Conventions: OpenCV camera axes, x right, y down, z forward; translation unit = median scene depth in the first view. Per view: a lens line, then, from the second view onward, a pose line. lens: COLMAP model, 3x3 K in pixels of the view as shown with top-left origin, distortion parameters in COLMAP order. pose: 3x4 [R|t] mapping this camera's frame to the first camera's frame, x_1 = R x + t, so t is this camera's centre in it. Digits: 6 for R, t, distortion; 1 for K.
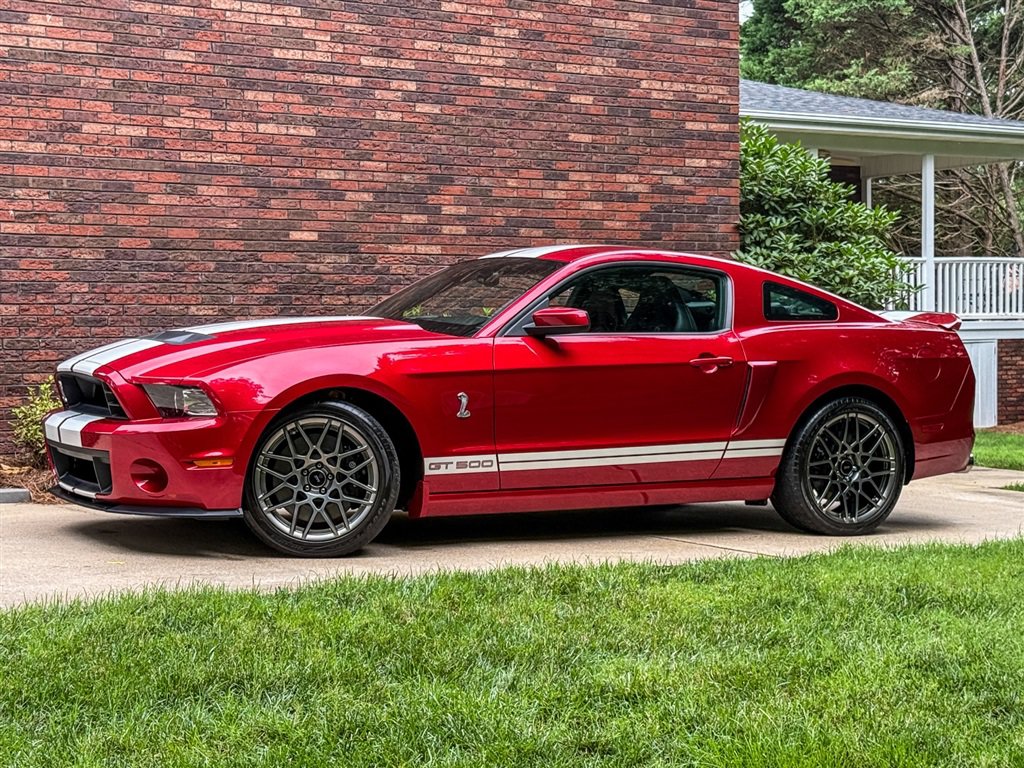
lens RADIAL K [[1882.7, 0, 500.2], [0, 1882.7, 384.7], [0, 0, 1]] dist [0.190581, -0.295242]
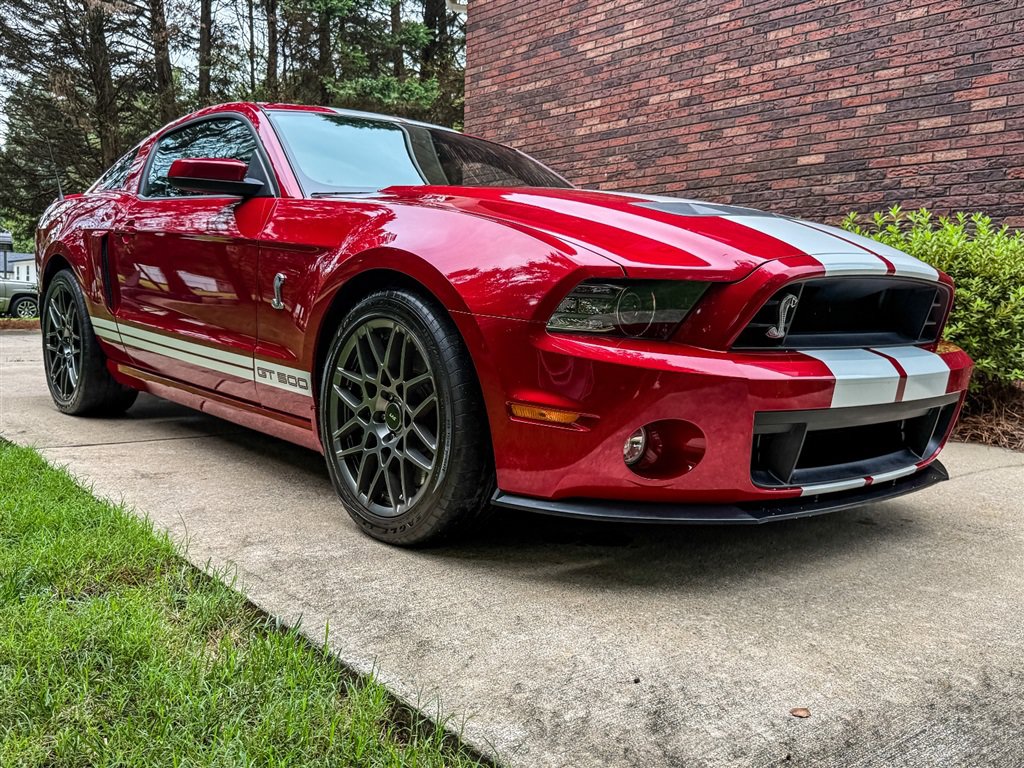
lens RADIAL K [[948.9, 0, 505.5], [0, 948.9, 385.4], [0, 0, 1]] dist [0.160699, -0.379702]
pose [[0.108759, 0.088669, -0.990106, 0.406998], [-0.052831, 0.995122, 0.083315, 0.008599], [0.992663, 0.043247, 0.112913, 0.775625]]
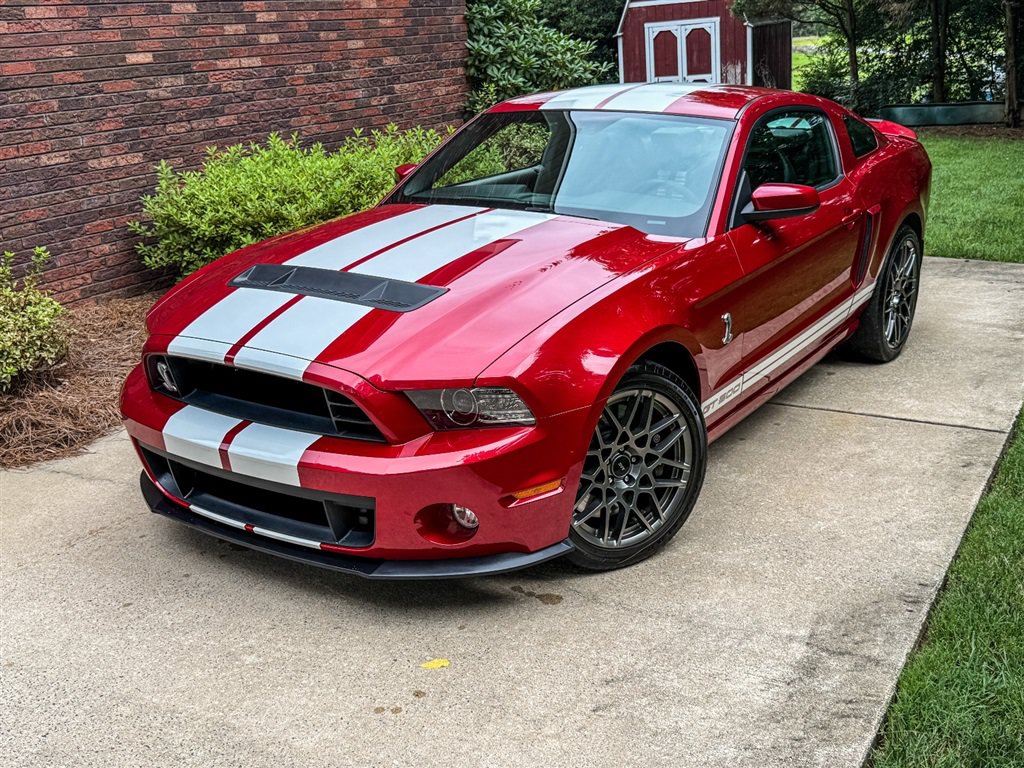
lens RADIAL K [[1132.7, 0, 516.7], [0, 1132.7, 390.2], [0, 0, 1]] dist [0.174989, -0.403475]
pose [[0.881639, -0.181250, 0.435731, -0.211295], [0.058405, 0.958114, 0.280370, -0.070544], [-0.468296, -0.221736, 0.855296, 0.413851]]
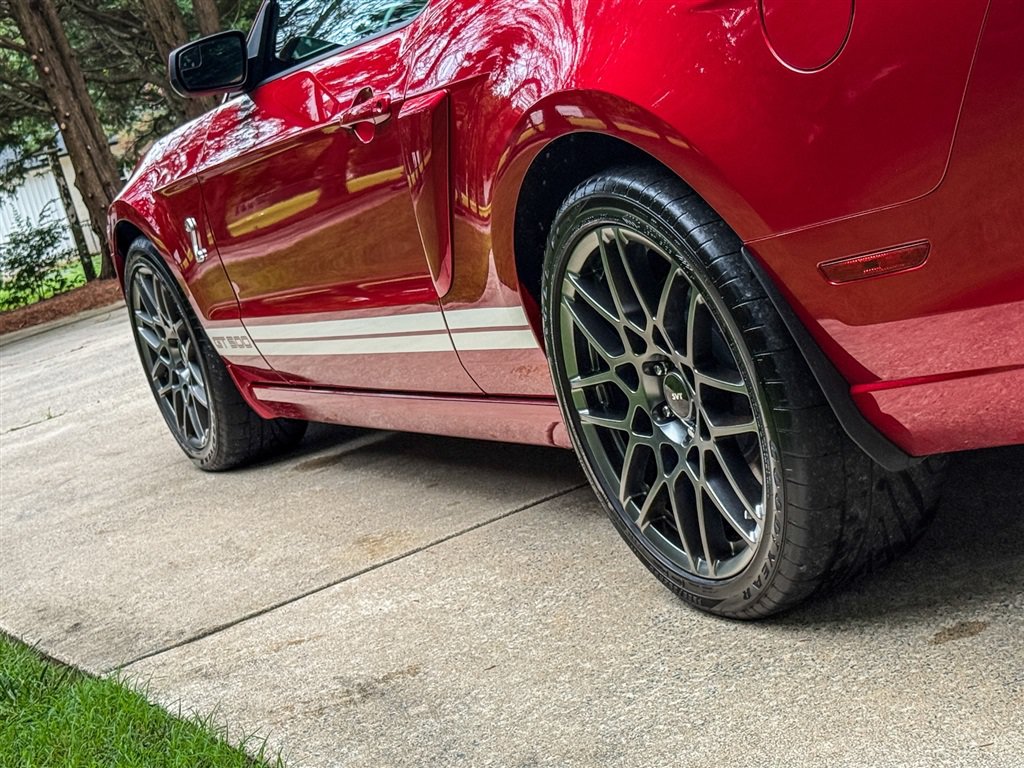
lens RADIAL K [[1925.3, 0, 512.0], [0, 1925.3, 384.0], [0, 0, 1]] dist [0.157322, -0.072360]
pose [[-0.048249, 0.160260, -0.985895, 0.367854], [0.233598, 0.961482, 0.144859, -0.006827], [0.971135, -0.223314, -0.083827, 0.754787]]
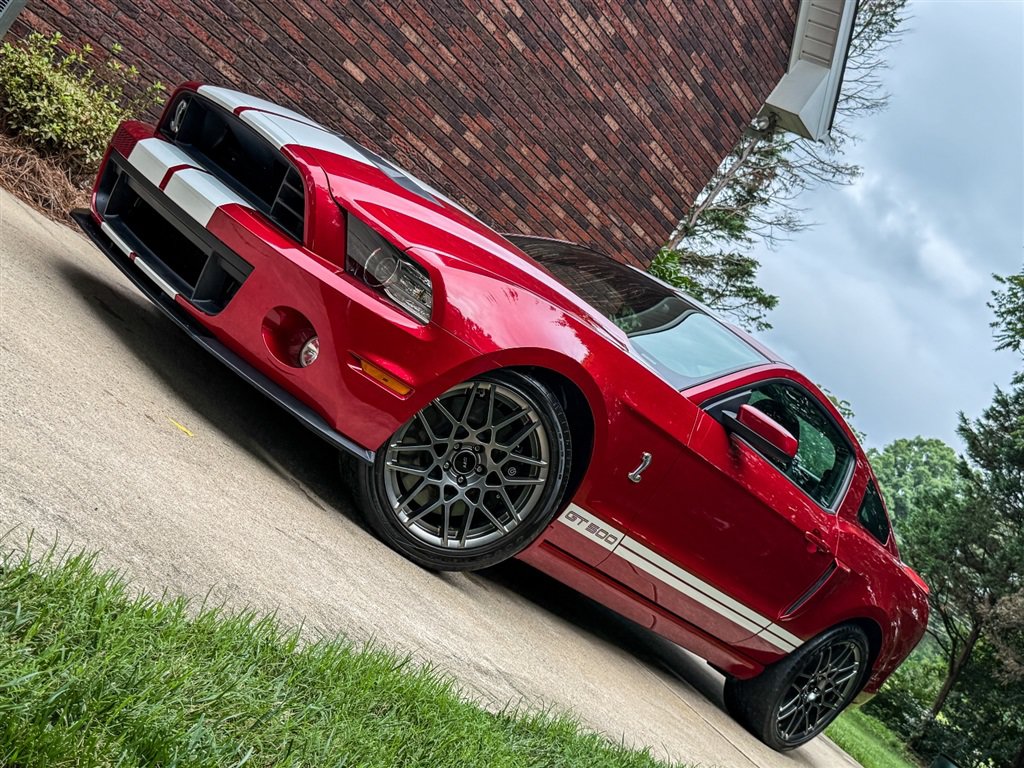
lens RADIAL K [[1268.1, 0, 506.8], [0, 1268.1, 374.9], [0, 0, 1]] dist [0.229568, -0.586775]
pose [[0.766486, 0.553494, 0.325797, -0.168896], [-0.577479, 0.815939, -0.027588, 0.017379], [-0.281101, -0.166995, 0.945037, 0.353130]]
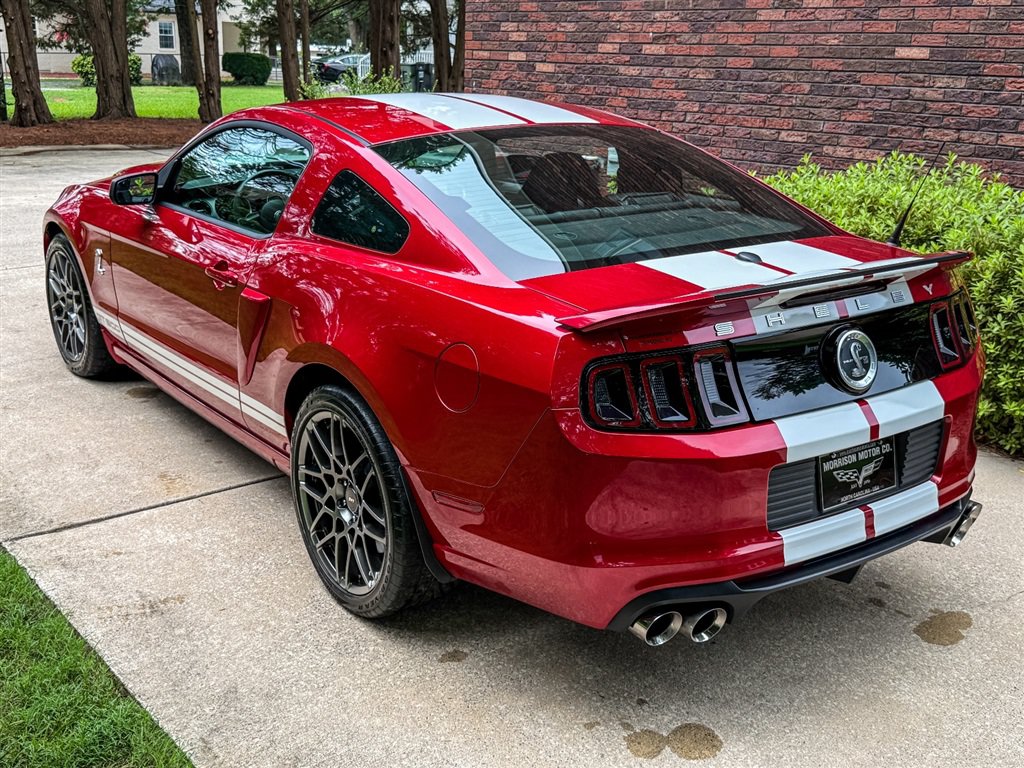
lens RADIAL K [[1132.7, 0, 516.7], [0, 1132.7, 390.2], [0, 0, 1]] dist [0.174989, -0.403475]
pose [[0.129588, 0.291604, -0.947720, 0.393758], [-0.055230, 0.956419, 0.286728, -0.072418], [0.990029, 0.015186, 0.140046, 0.754990]]
